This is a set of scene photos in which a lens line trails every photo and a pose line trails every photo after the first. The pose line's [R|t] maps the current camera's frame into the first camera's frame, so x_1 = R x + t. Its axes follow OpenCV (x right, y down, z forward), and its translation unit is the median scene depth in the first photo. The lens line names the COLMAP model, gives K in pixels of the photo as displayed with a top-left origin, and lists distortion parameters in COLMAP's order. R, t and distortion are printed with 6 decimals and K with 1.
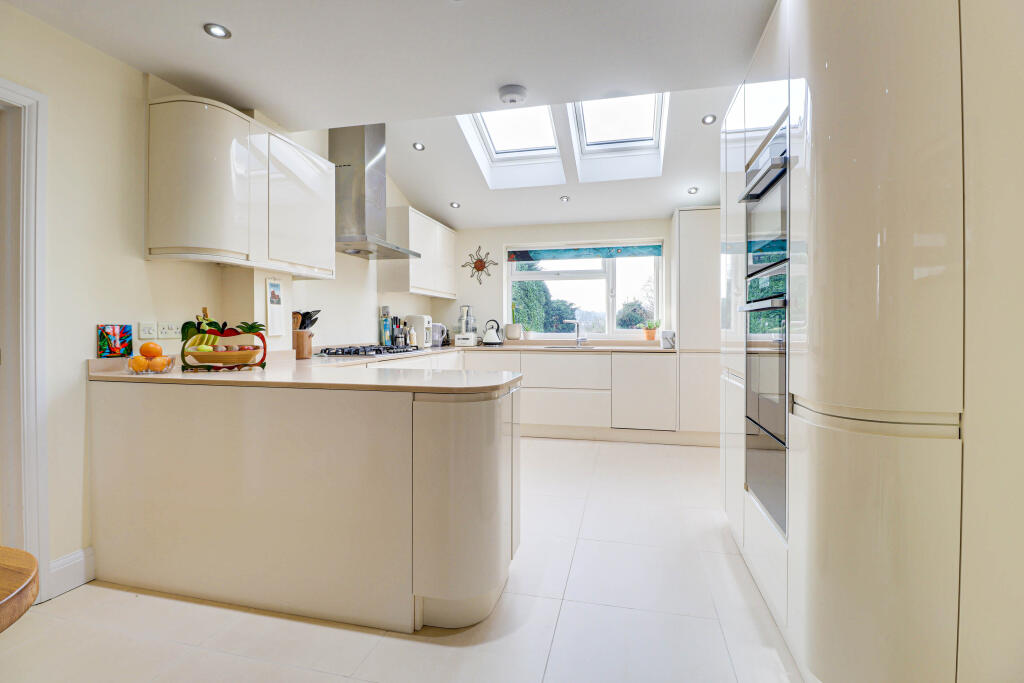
lens RADIAL K [[471.2, 0, 509.0], [0, 471.2, 322.3], [0, 0, 1]] dist [0.000423, -0.014325]
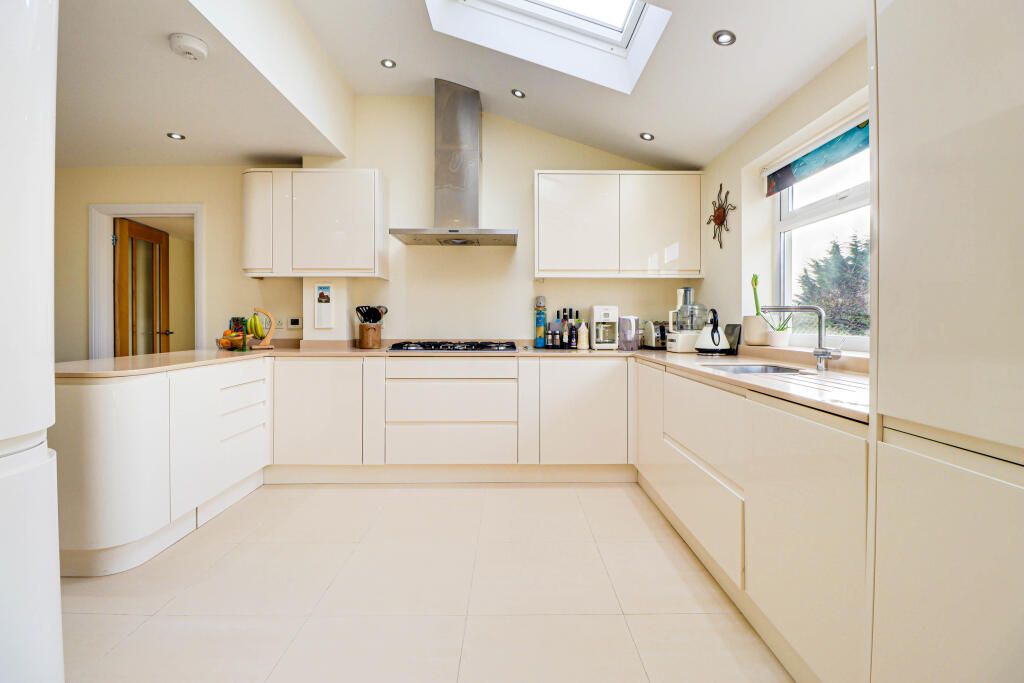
lens RADIAL K [[483.5, 0, 516.0], [0, 483.5, 325.9], [0, 0, 1]] dist [0.000674, -0.013206]
pose [[0.256755, 0.002243, -0.966474, 0.531385], [0.007032, 0.999966, 0.004189, 0.012843], [0.966451, -0.007872, 0.256730, 0.703737]]
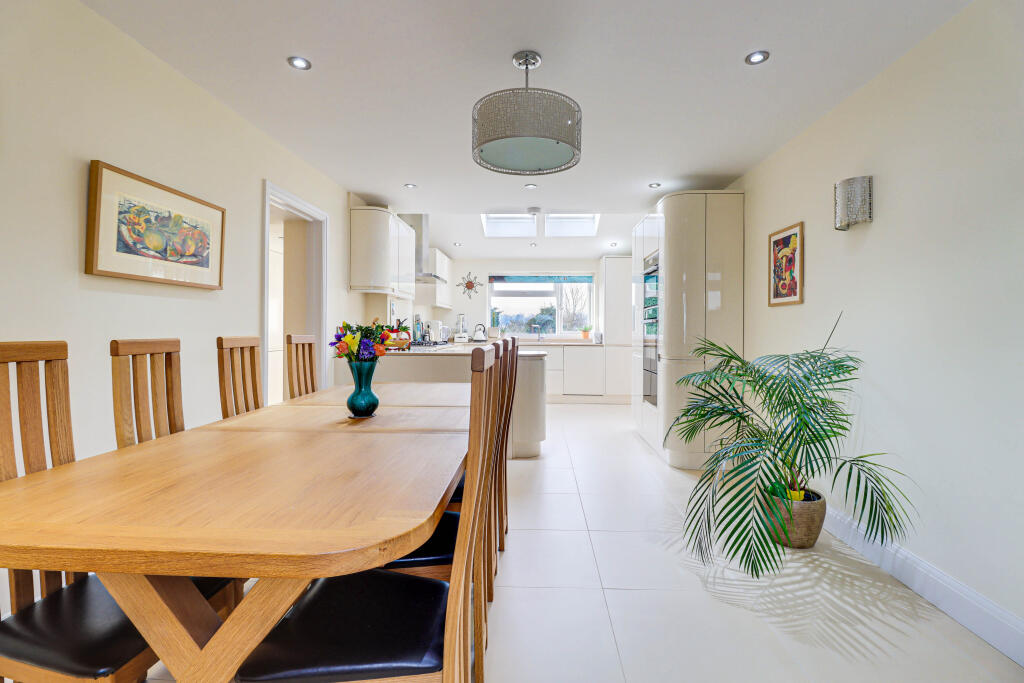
lens RADIAL K [[483.5, 0, 516.0], [0, 483.5, 325.9], [0, 0, 1]] dist [0.000674, -0.013206]
pose [[0.978356, 0.006866, 0.206817, -0.265268], [-0.007454, 0.999970, 0.002061, -0.004036], [-0.206796, -0.003558, 0.978378, -0.527935]]
